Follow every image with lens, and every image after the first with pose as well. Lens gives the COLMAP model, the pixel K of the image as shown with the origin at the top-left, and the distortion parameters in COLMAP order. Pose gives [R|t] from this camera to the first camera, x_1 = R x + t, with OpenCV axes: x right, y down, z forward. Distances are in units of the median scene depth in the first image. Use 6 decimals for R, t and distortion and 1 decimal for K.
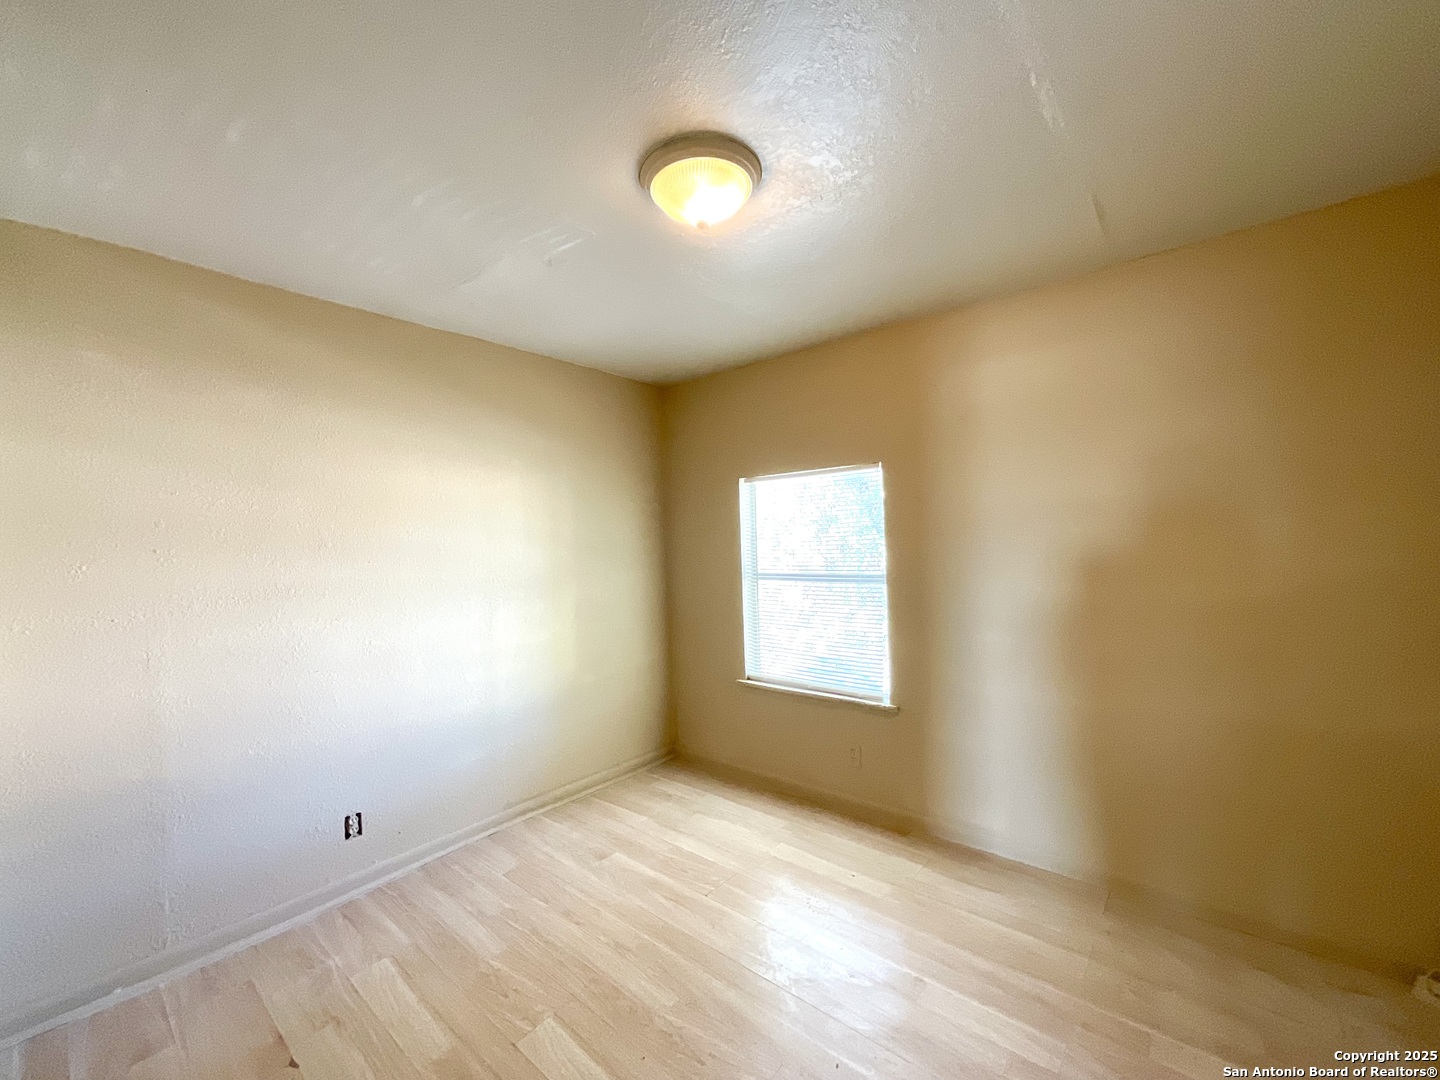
lens RADIAL K [[578.3, 0, 723.5], [0, 578.3, 534.5], [0, 0, 1]] dist [-0.011983, 0.002214]
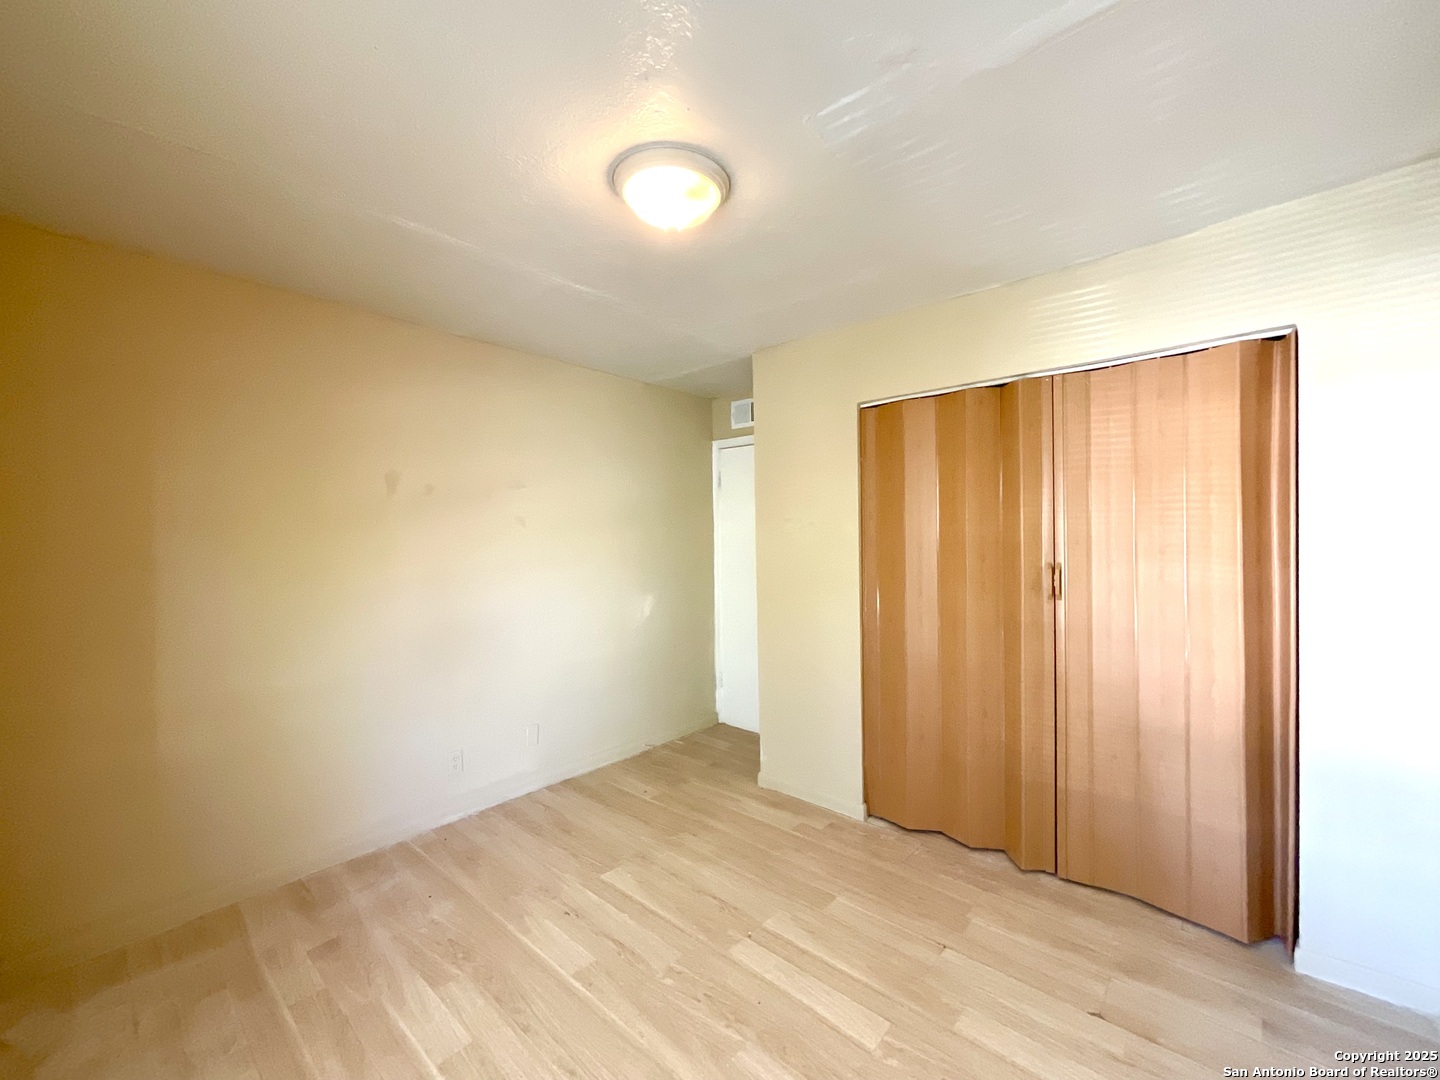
lens RADIAL K [[578.3, 0, 716.2], [0, 578.3, 541.8], [0, 0, 1]] dist [-0.011983, 0.002214]
pose [[-0.998283, 0.046064, 0.036172, -0.086898], [0.046141, 0.998934, 0.001302, 0.013999], [-0.036073, 0.002968, -0.999345, 1.331822]]
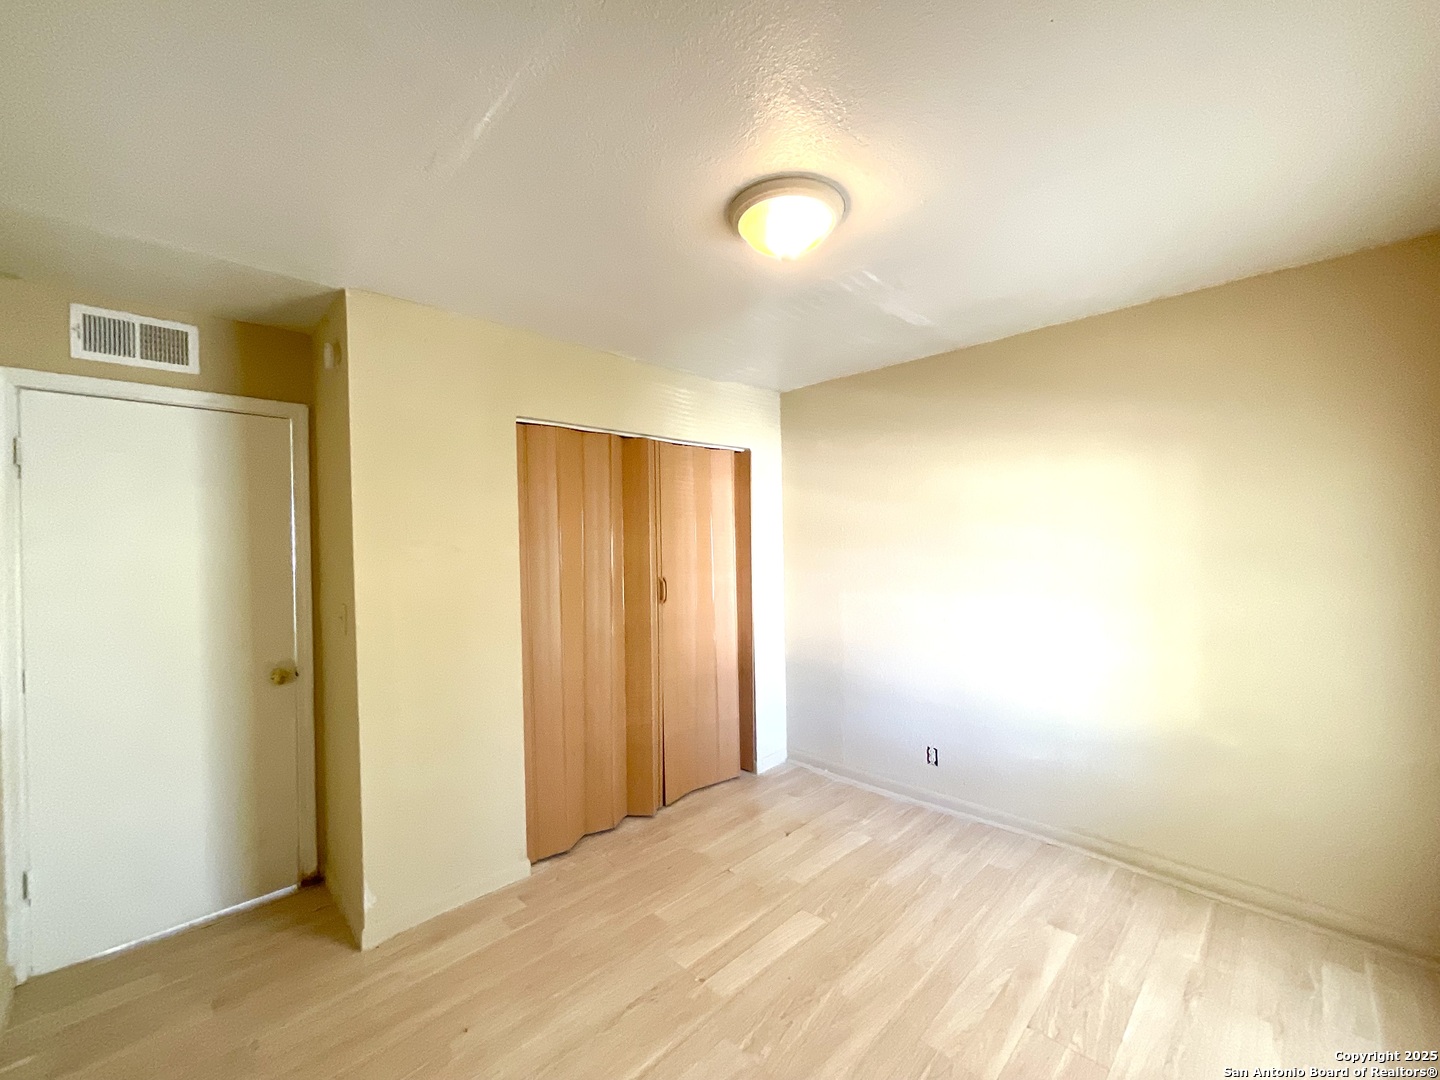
lens RADIAL K [[578.3, 0, 719.0], [0, 578.3, 541.3], [0, 0, 1]] dist [-0.011983, 0.002214]
pose [[-0.094579, 0.035052, -0.994900, 0.673514], [0.033212, 0.998935, 0.032037, -0.041320], [0.994963, -0.030013, -0.095642, 0.630683]]
